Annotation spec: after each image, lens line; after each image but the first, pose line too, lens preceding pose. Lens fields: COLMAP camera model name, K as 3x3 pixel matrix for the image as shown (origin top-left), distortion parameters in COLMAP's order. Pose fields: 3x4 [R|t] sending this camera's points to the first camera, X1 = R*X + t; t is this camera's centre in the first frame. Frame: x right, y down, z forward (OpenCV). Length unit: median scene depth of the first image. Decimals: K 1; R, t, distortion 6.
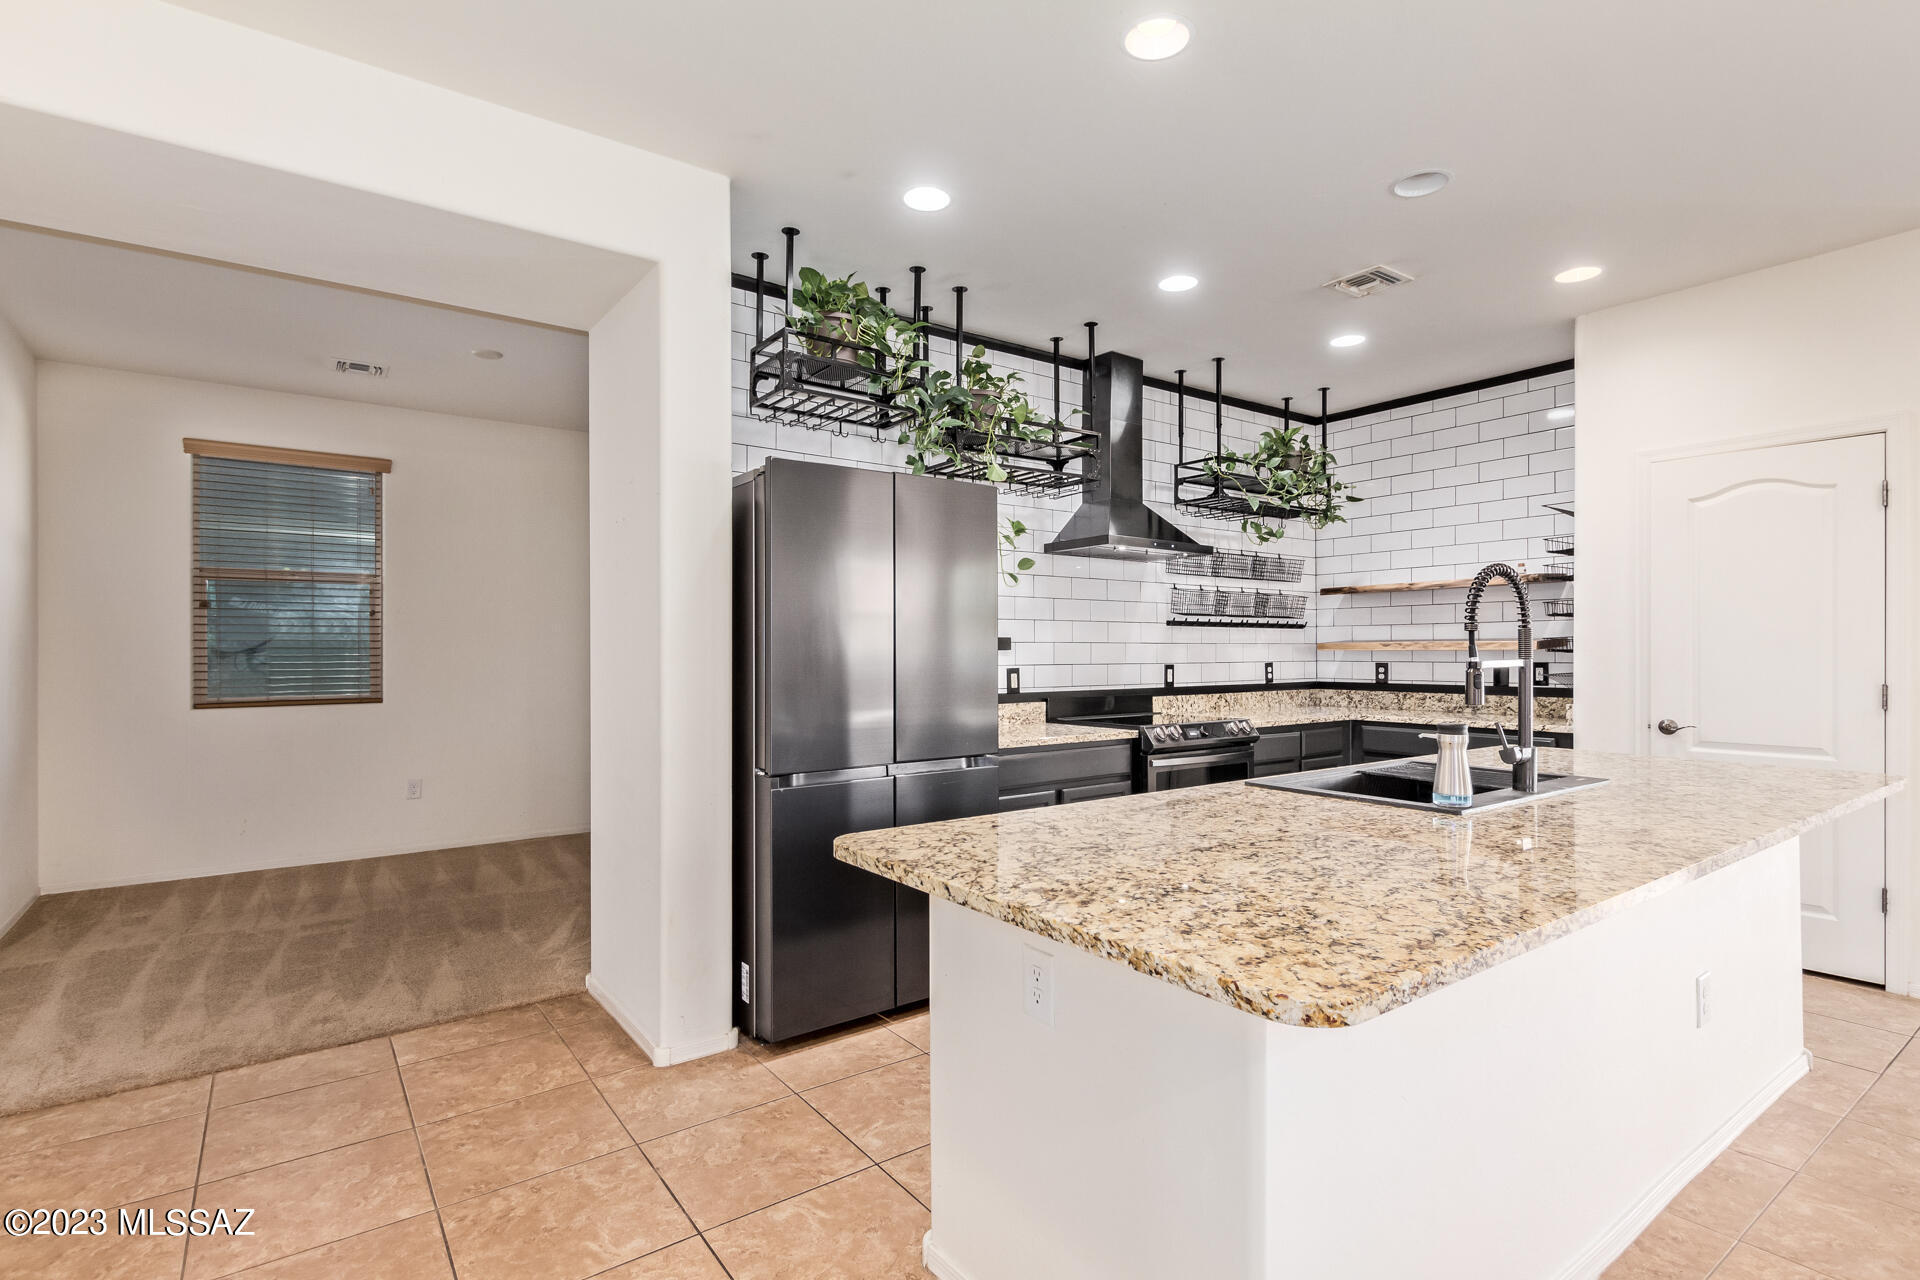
lens RADIAL K [[930.9, 0, 970.4], [0, 930.9, 645.0], [0, 0, 1]] dist [0.008031, 0.002517]
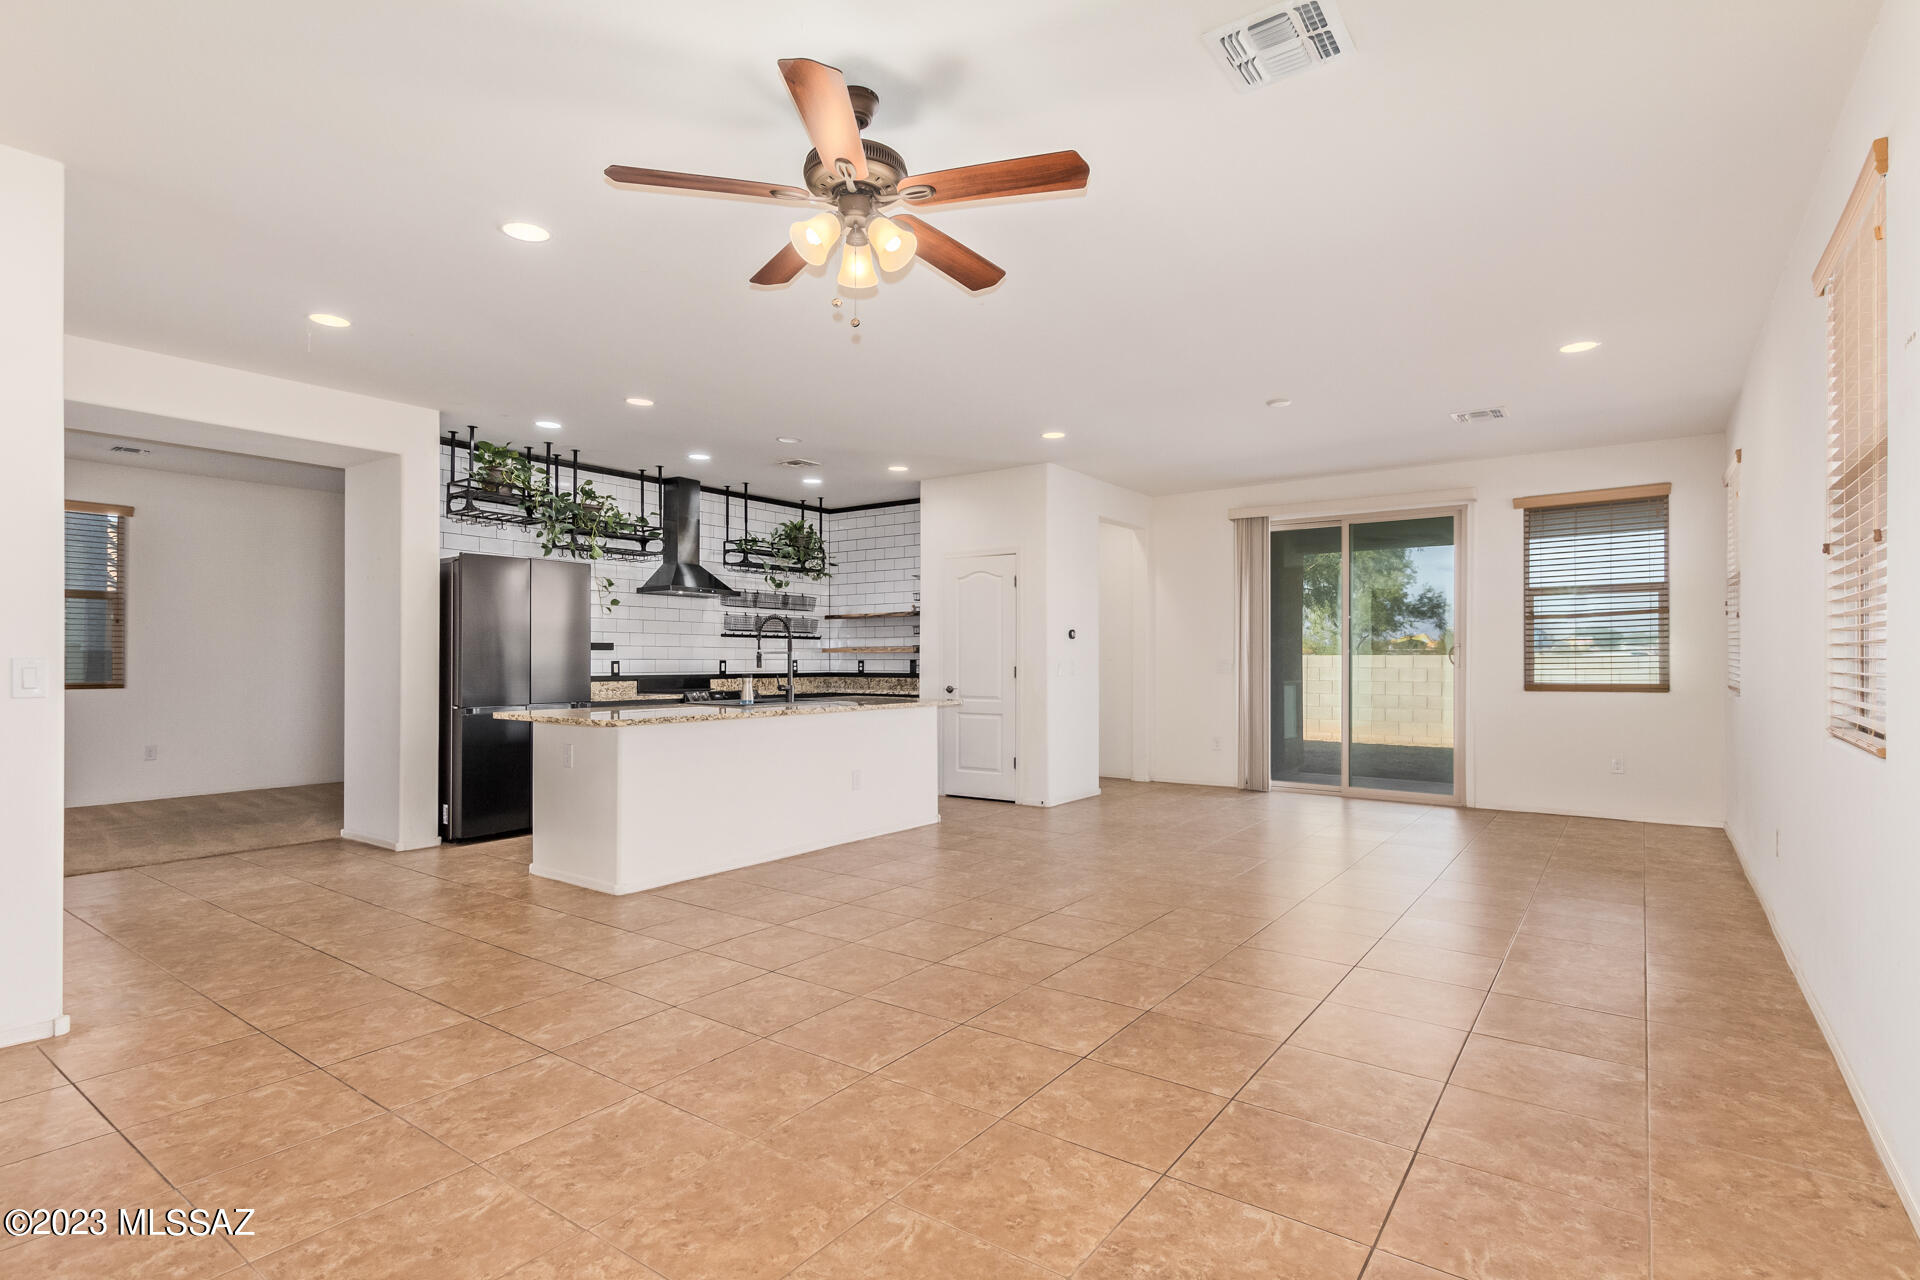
lens RADIAL K [[930.9, 0, 960.0], [0, 930.9, 654.6], [0, 0, 1]] dist [0.008031, 0.002517]
pose [[0.954422, 0.004718, 0.298423, 0.133565], [-0.004024, 0.999988, -0.002940, 0.015433], [-0.298433, 0.001605, 0.954429, -0.782067]]
